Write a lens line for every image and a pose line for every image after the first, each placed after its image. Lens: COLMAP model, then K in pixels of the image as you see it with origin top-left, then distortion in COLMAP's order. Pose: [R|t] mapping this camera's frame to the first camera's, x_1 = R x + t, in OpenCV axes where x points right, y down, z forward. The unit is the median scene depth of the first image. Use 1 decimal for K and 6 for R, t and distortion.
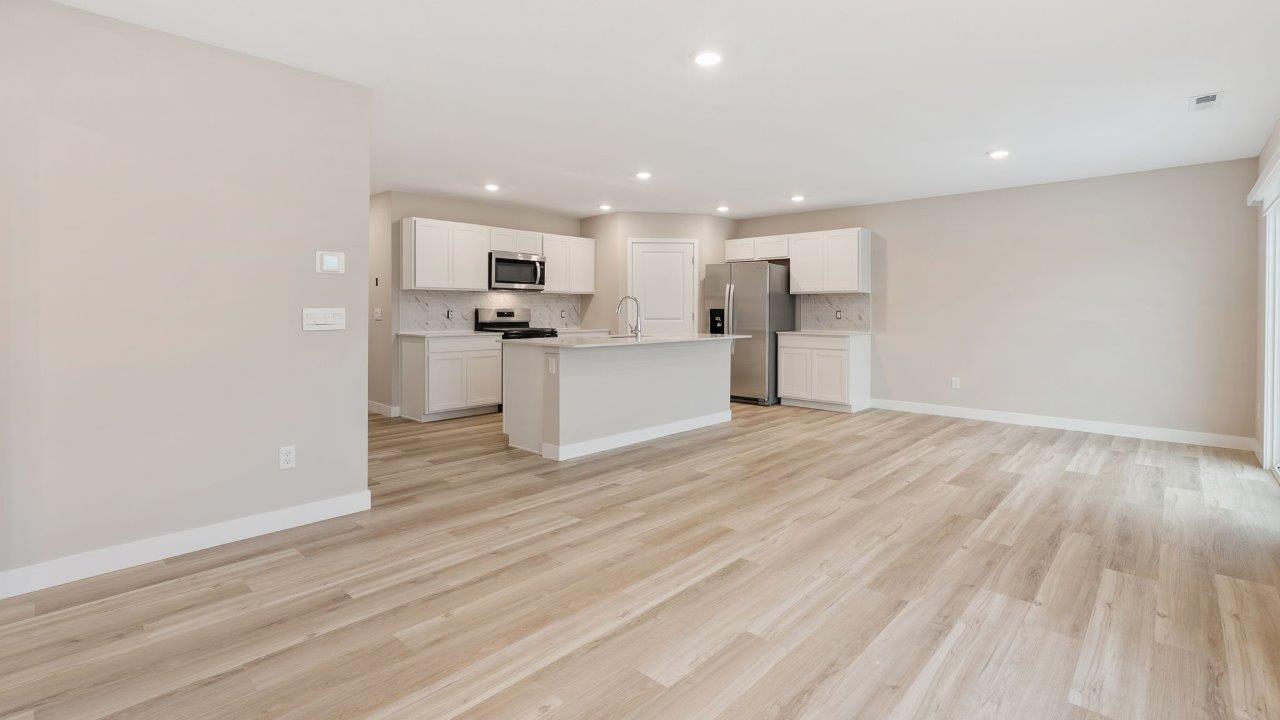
lens RADIAL K [[578.6, 0, 637.8], [0, 578.6, 317.7], [0, 0, 1]] dist [-0.010811, 0.002648]
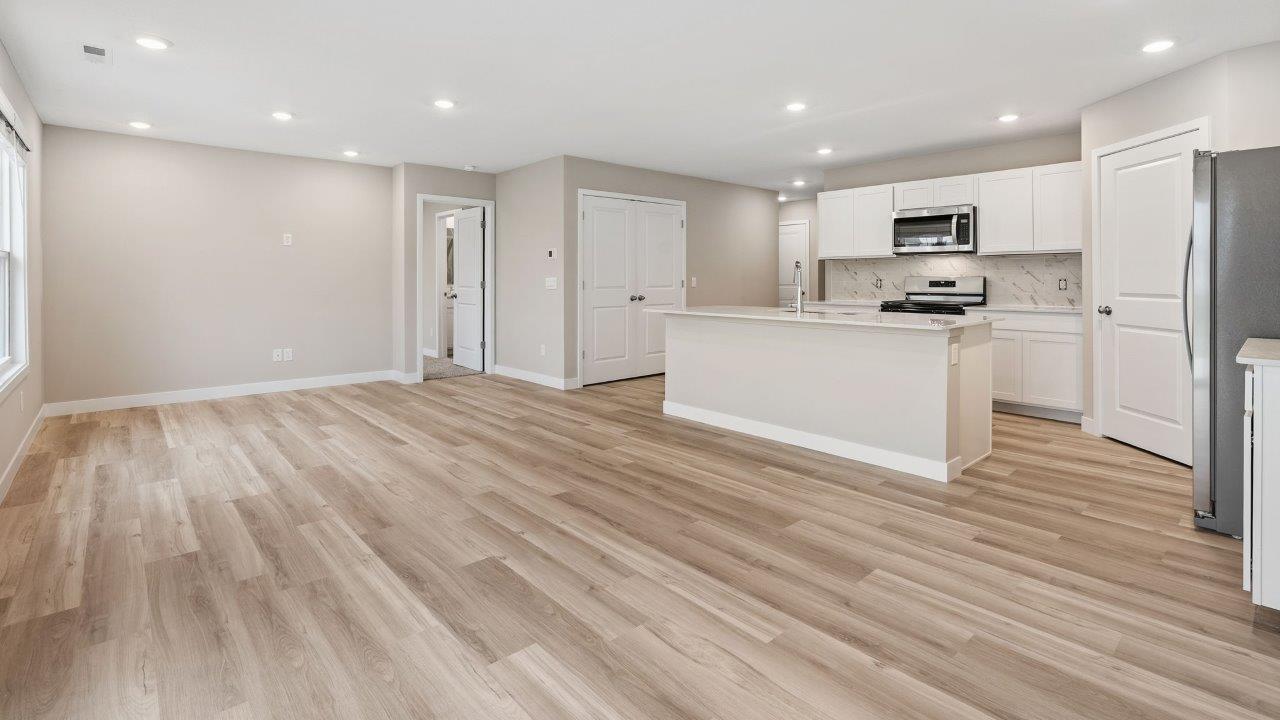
lens RADIAL K [[578.6, 0, 639.0], [0, 578.6, 277.0], [0, 0, 1]] dist [-0.010811, 0.002648]
pose [[-0.079014, -0.005946, -0.996856, 0.644506], [-0.012862, 0.999905, -0.004945, -0.006438], [0.996791, 0.012431, -0.079083, 0.677814]]
